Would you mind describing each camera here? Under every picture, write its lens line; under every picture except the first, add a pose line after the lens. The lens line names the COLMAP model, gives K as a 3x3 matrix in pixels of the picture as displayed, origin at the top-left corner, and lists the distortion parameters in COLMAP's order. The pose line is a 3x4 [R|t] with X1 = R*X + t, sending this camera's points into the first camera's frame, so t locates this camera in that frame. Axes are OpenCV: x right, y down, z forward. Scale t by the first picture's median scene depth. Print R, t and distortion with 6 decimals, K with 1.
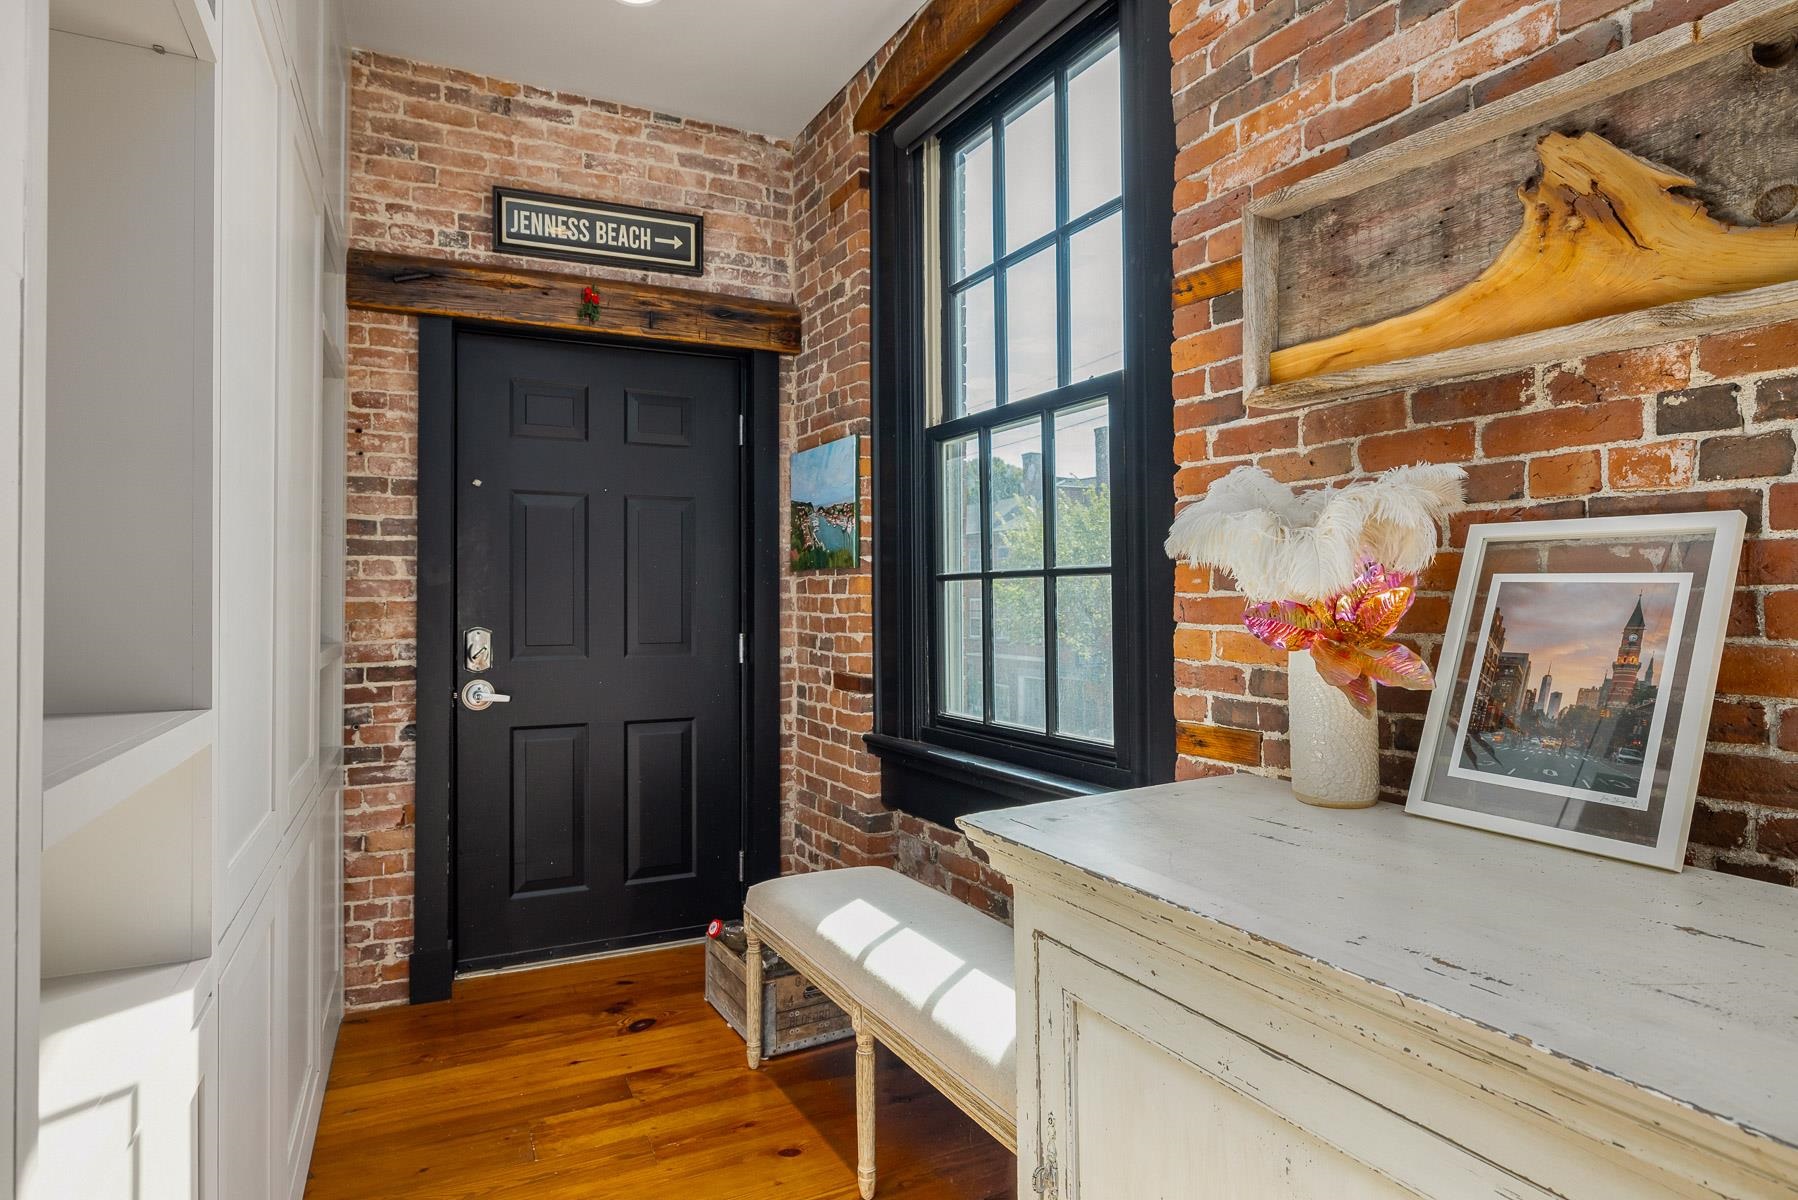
lens RADIAL K [[1002.3, 0, 904.2], [0, 1002.3, 593.4], [0, 0, 1]] dist [-0.003074, -0.000333]
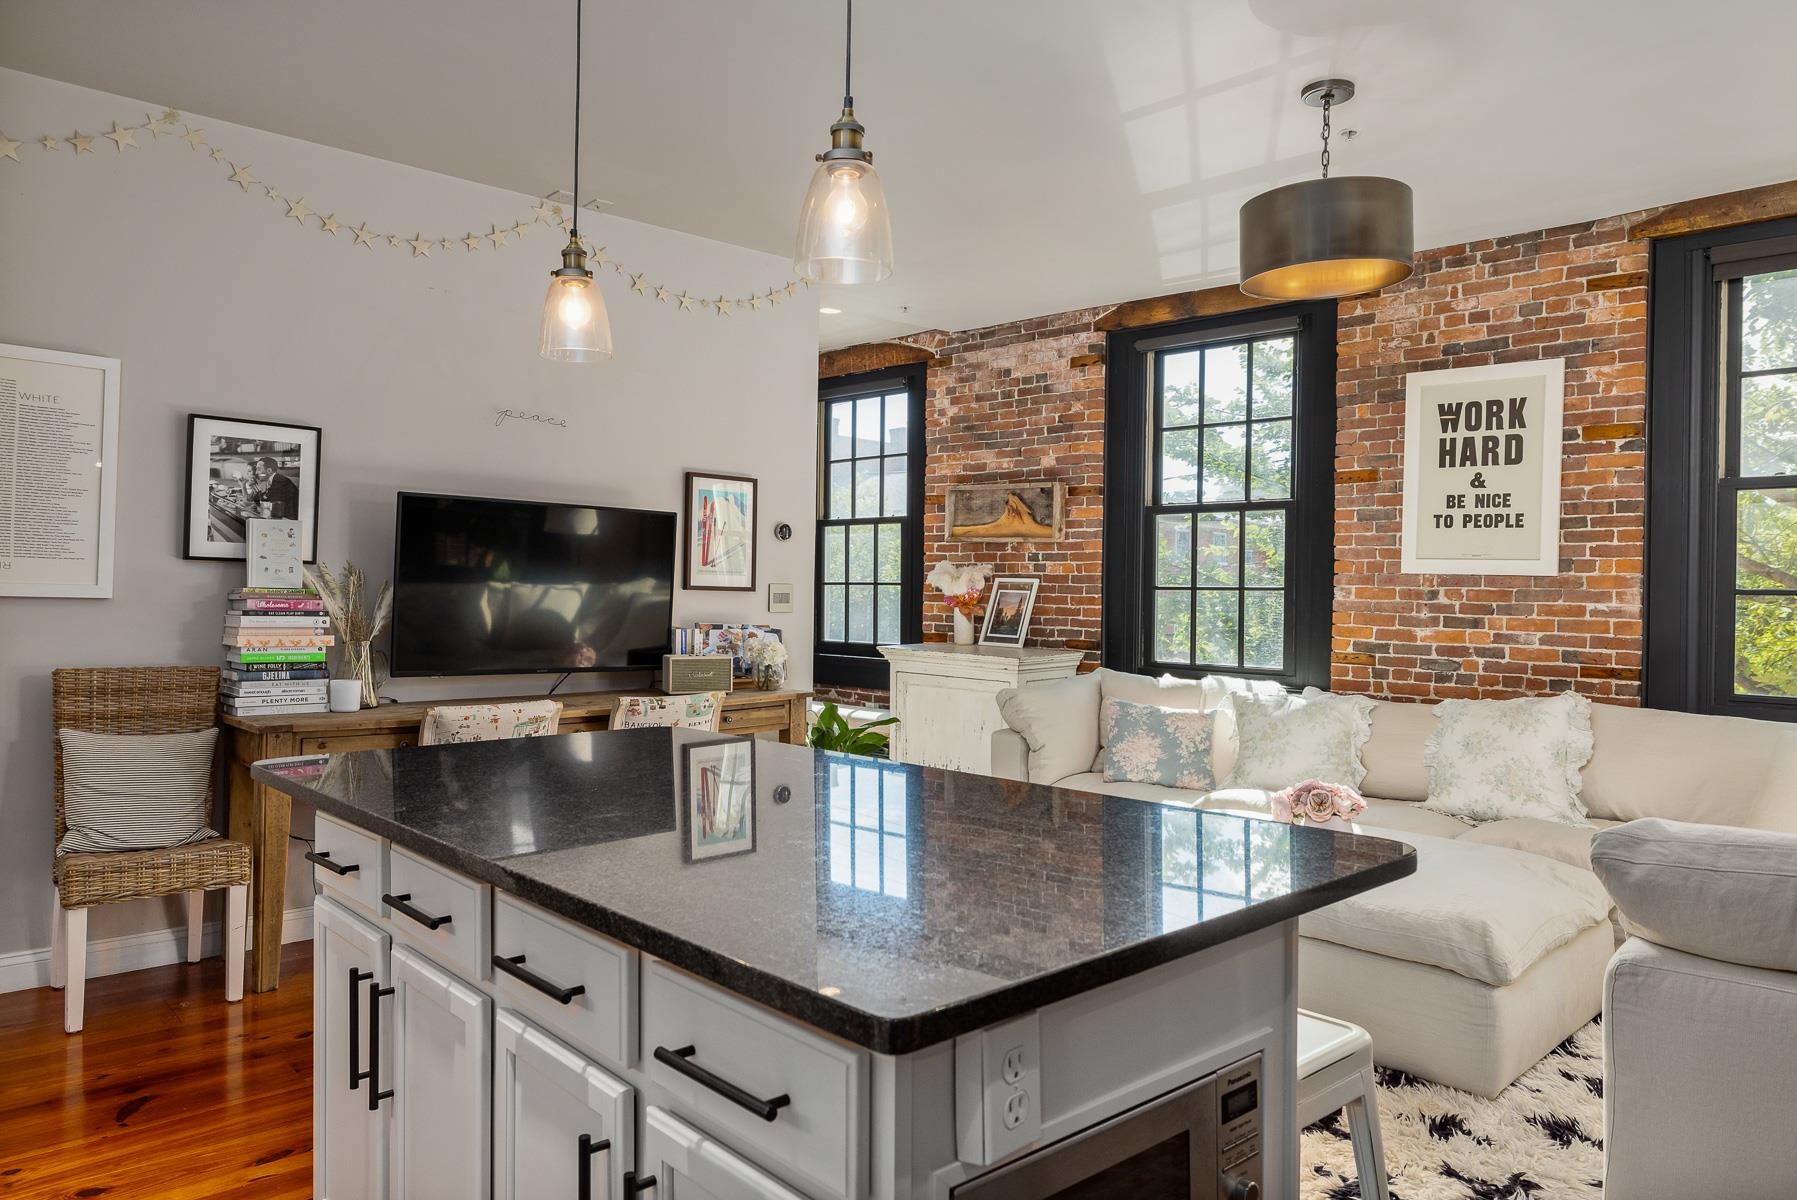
lens RADIAL K [[1181.8, 0, 906.2], [0, 1181.8, 593.4], [0, 0, 1]] dist [0.002893, -0.002908]
pose [[0.956265, 0.017403, 0.291984, -0.575461], [-0.019968, 0.999784, 0.005808, -0.011555], [-0.291820, -0.011384, 0.956406, -1.688310]]
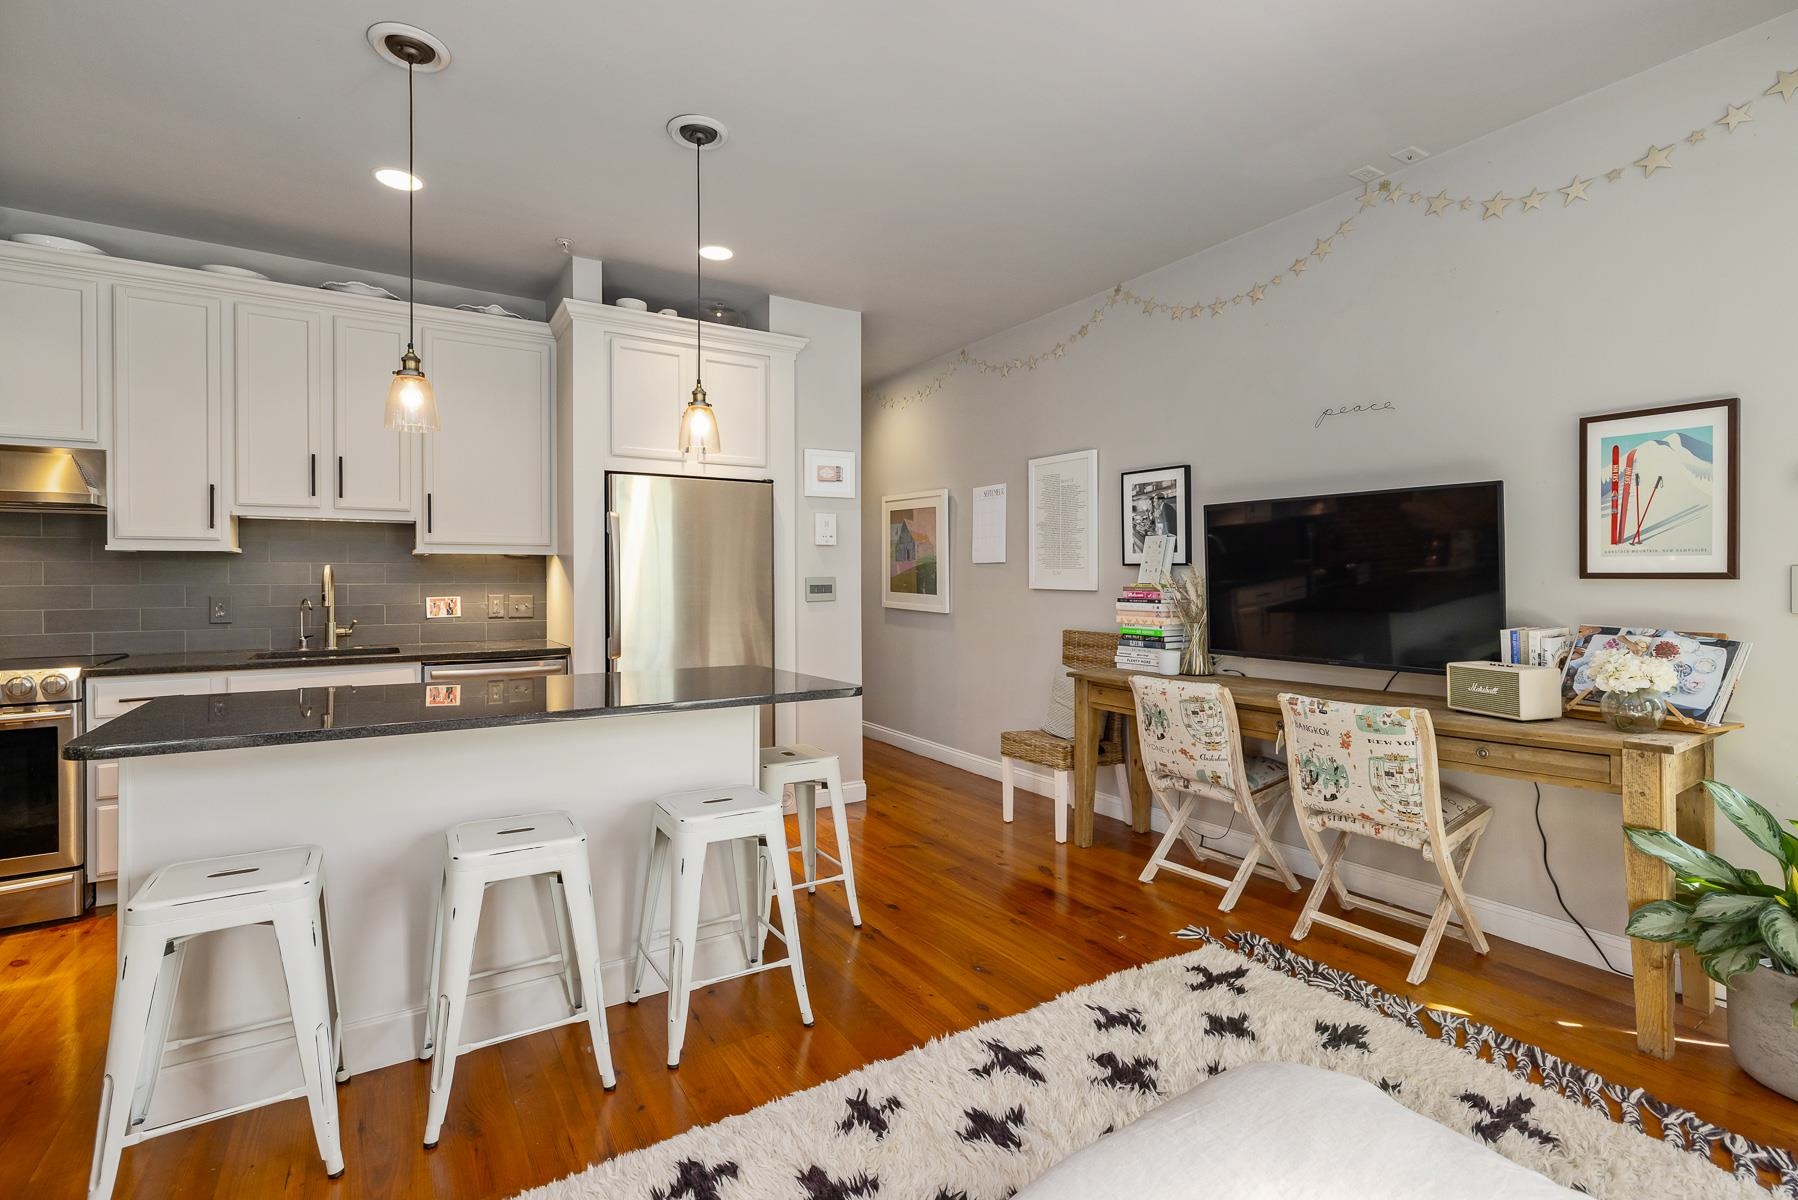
lens RADIAL K [[818.3, 0, 899.2], [0, 818.3, 576.7], [0, 0, 1]] dist [-0.009209, 0.003058]
pose [[0.127116, -0.001957, -0.991886, 0.393560], [0.011910, 0.999929, -0.000446, -0.010789], [0.991816, -0.011757, 0.127131, -0.784288]]
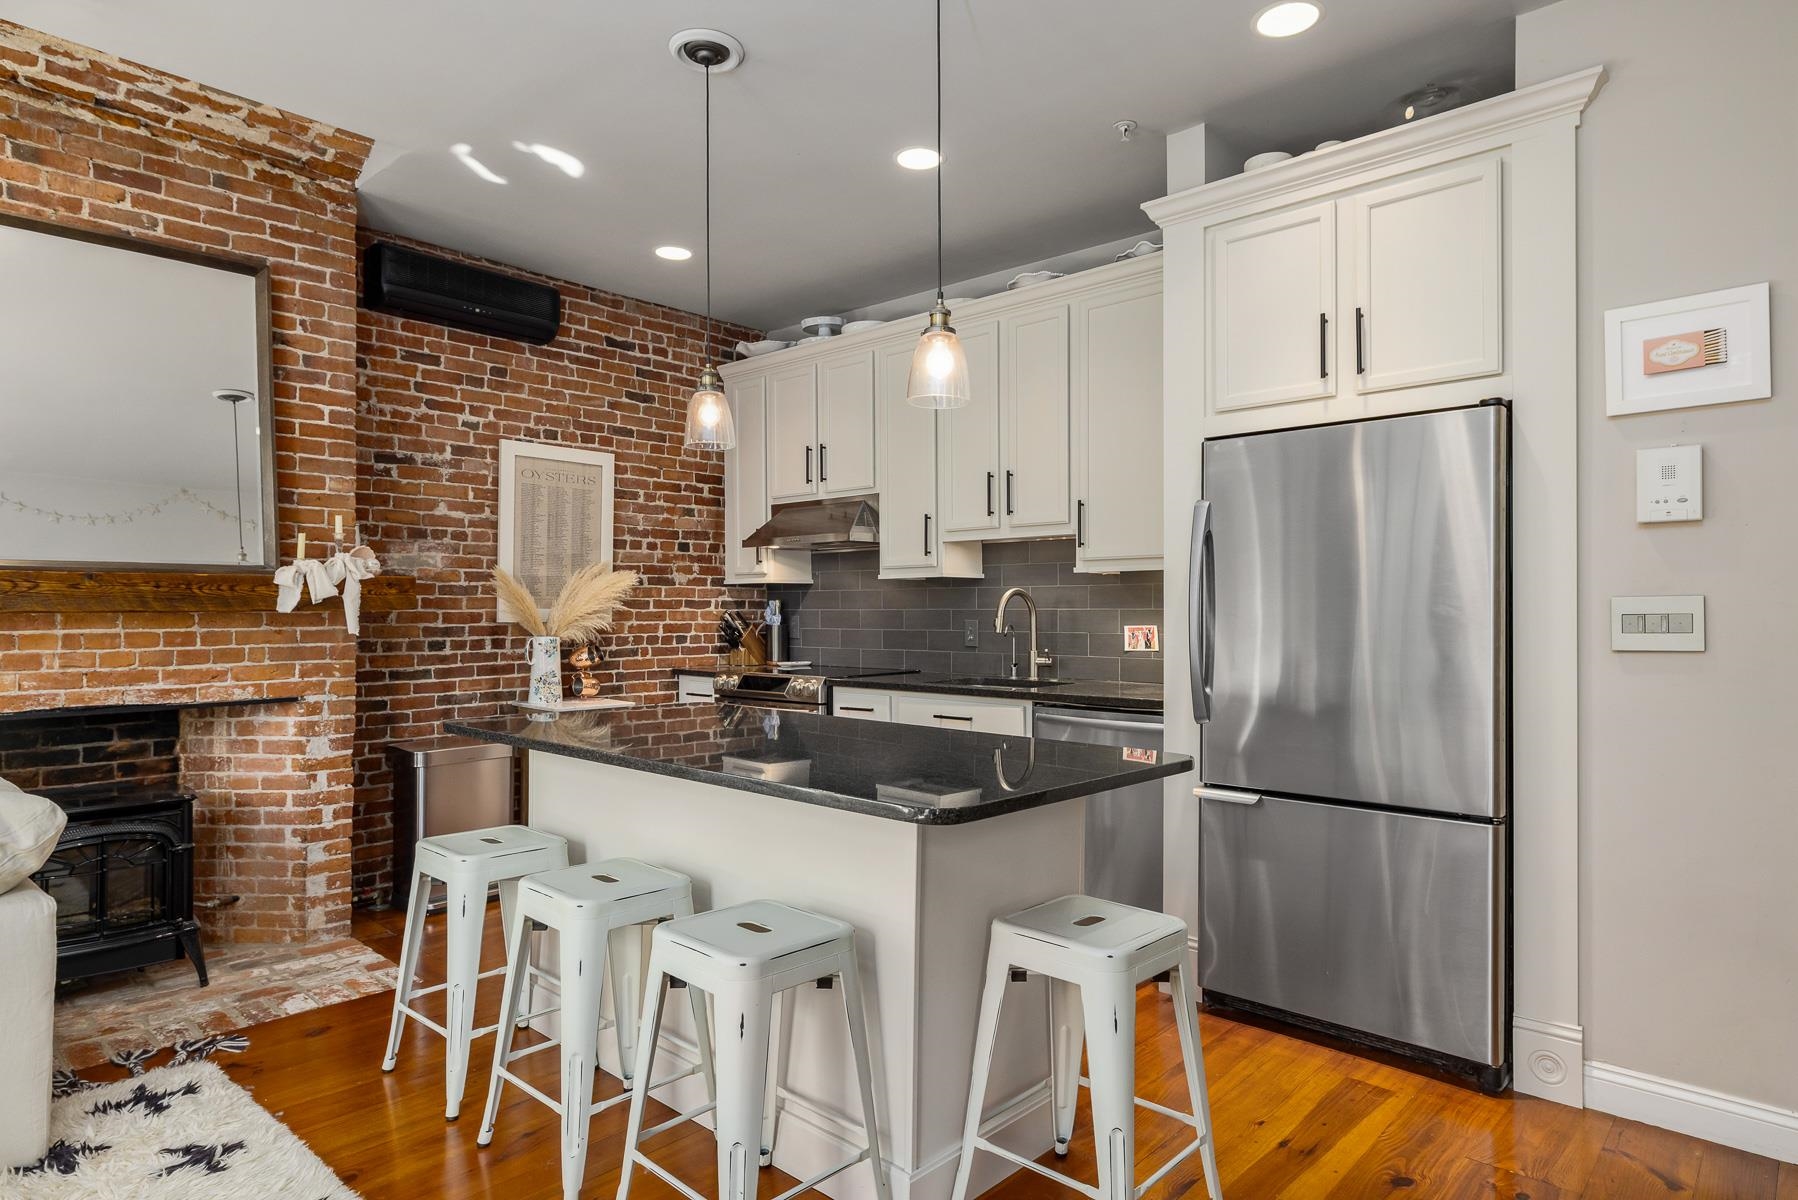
lens RADIAL K [[1032.3, 0, 896.0], [0, 1032.3, 613.3], [0, 0, 1]] dist [-0.002564, 0.000872]
pose [[-0.925623, 0.004208, -0.378423, -0.245914], [0.006295, 0.999971, -0.004280, 0.001134], [0.378394, -0.006344, -0.925623, -0.199251]]
